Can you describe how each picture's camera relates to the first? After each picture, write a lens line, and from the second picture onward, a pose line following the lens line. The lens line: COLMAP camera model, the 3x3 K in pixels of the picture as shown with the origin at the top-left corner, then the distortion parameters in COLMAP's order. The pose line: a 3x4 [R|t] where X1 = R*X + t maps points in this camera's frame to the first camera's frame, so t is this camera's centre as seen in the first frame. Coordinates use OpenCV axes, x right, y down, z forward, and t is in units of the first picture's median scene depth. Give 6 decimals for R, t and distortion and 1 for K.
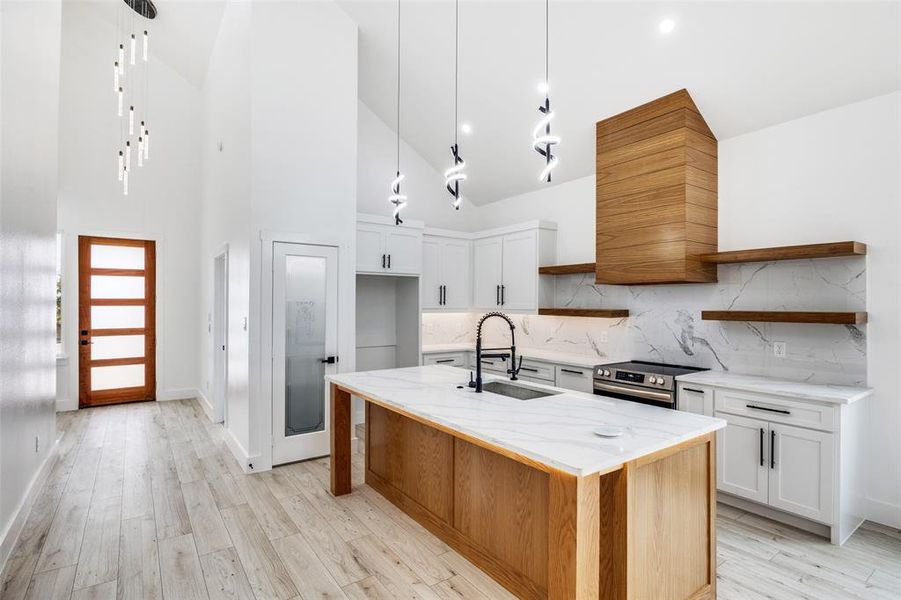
lens RADIAL K [[437.4, 0, 453.6], [0, 437.4, 301.8], [0, 0, 1]] dist [-0.009700, -0.000121]
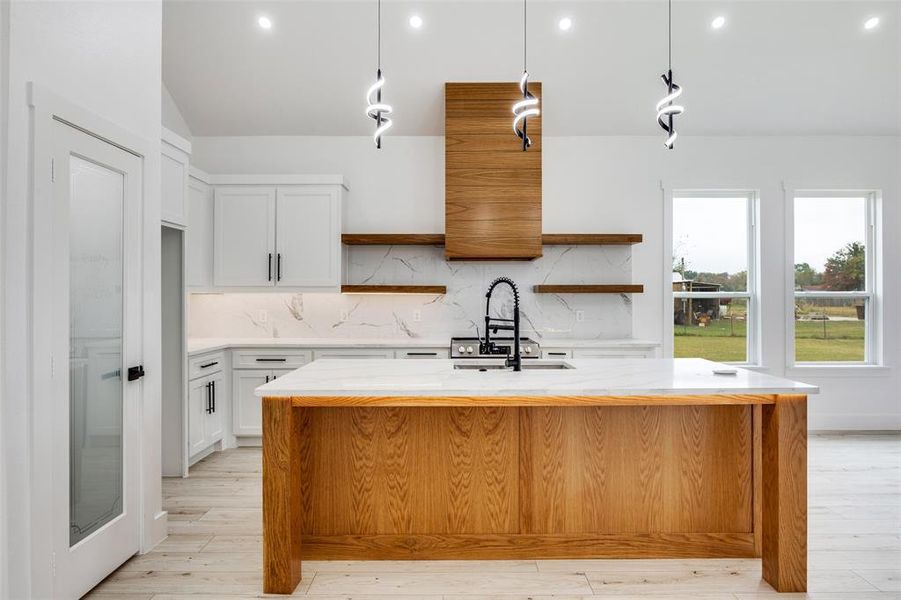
lens RADIAL K [[507.9, 0, 442.5], [0, 507.9, 300.7], [0, 0, 1]] dist [-0.007150, 0.001578]
pose [[0.602076, -0.006056, 0.798416, -0.516972], [-0.001602, 0.999960, 0.008793, 0.041736], [-0.798437, -0.006573, 0.602042, 0.336670]]
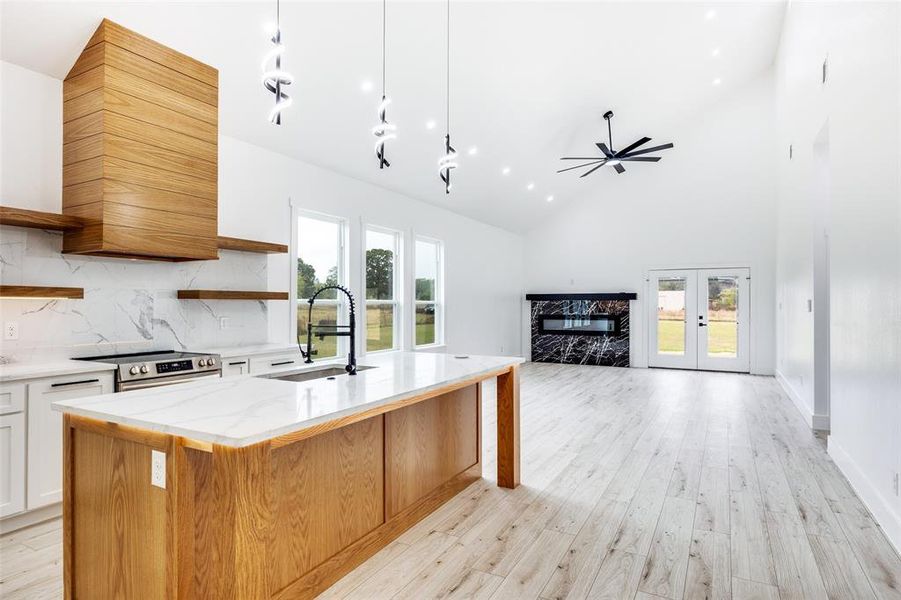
lens RADIAL K [[507.9, 0, 446.4], [0, 507.9, 296.0], [0, 0, 1]] dist [-0.007150, 0.001578]
pose [[-0.425335, 0.012242, 0.904953, -0.606433], [-0.006361, 0.999843, -0.016515, 0.041804], [-0.905014, -0.012781, -0.425190, 0.808608]]
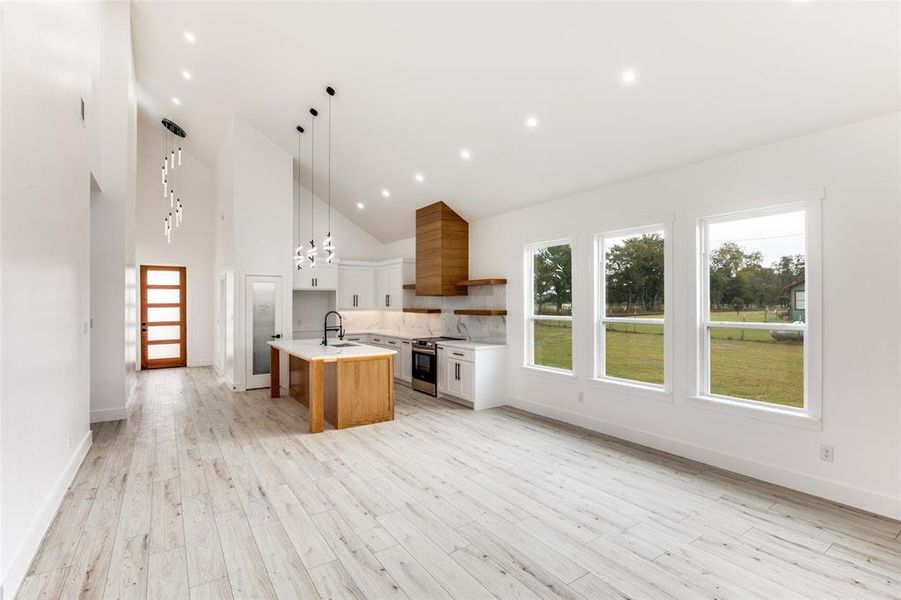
lens RADIAL K [[408.2, 0, 447.2], [0, 408.2, 302.0], [0, 0, 1]] dist [-0.015325, 0.001268]
pose [[0.999704, -0.004340, -0.023948, 0.480276], [0.004403, 0.999987, 0.002571, -0.016506], [0.023937, -0.002676, 0.999710, -0.724112]]
